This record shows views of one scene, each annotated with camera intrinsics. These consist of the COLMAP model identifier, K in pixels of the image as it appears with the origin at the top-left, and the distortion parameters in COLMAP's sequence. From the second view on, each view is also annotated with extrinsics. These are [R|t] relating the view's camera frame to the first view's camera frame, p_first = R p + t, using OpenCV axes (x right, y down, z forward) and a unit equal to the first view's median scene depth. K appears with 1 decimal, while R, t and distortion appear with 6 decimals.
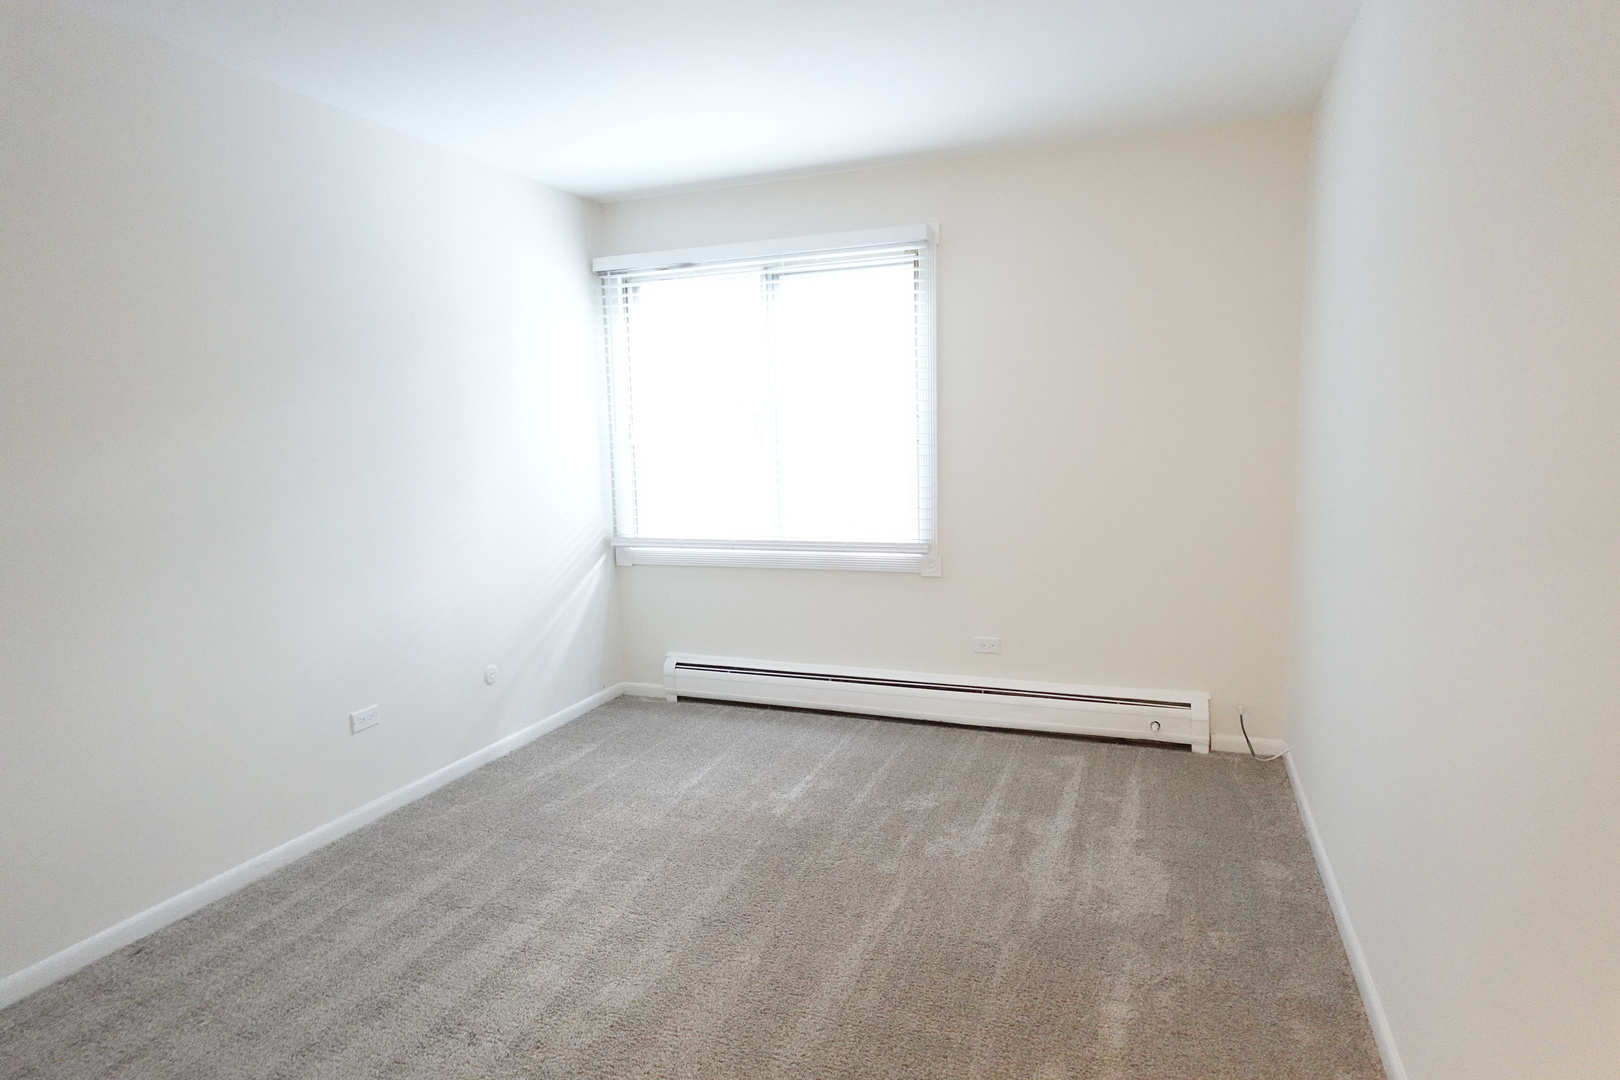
lens RADIAL K [[916.5, 0, 811.8], [0, 916.5, 542.4], [0, 0, 1]] dist [-0.005216, 0.006234]
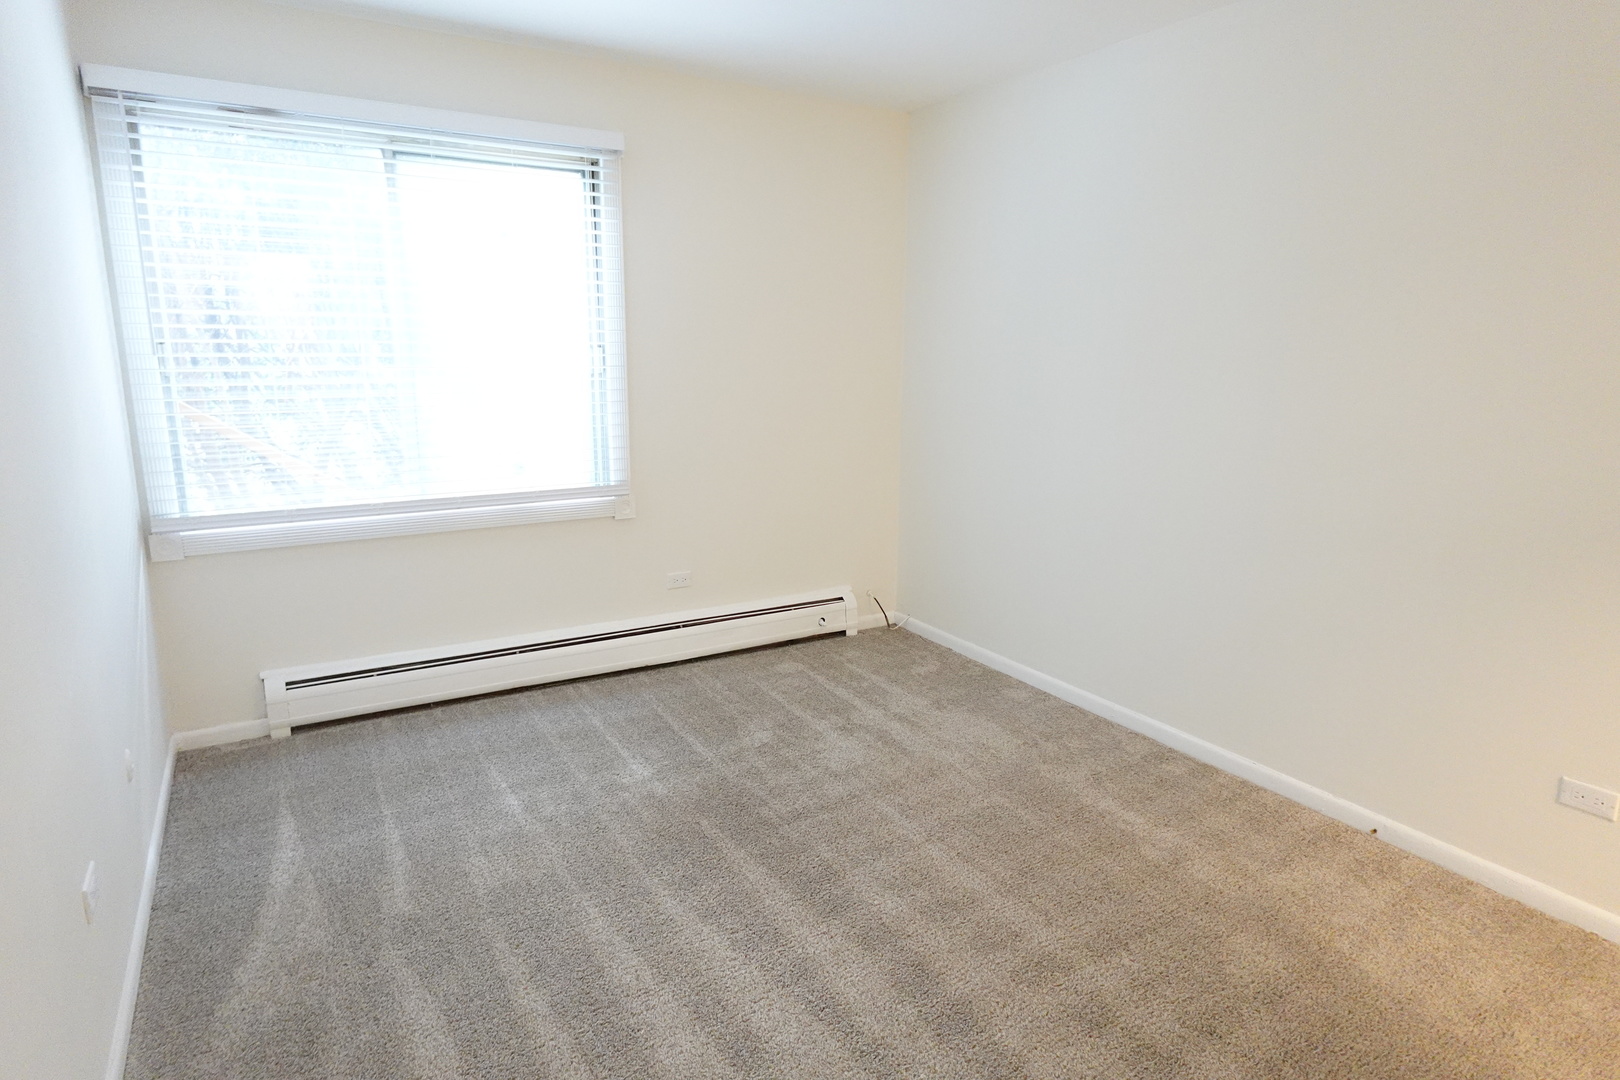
lens RADIAL K [[916.5, 0, 811.8], [0, 916.5, 542.4], [0, 0, 1]] dist [-0.005216, 0.006234]
pose [[0.614626, -0.137121, 0.776810, -0.491624], [0.072918, 0.990435, 0.117135, -0.035621], [-0.785441, -0.015351, 0.618746, 0.263730]]
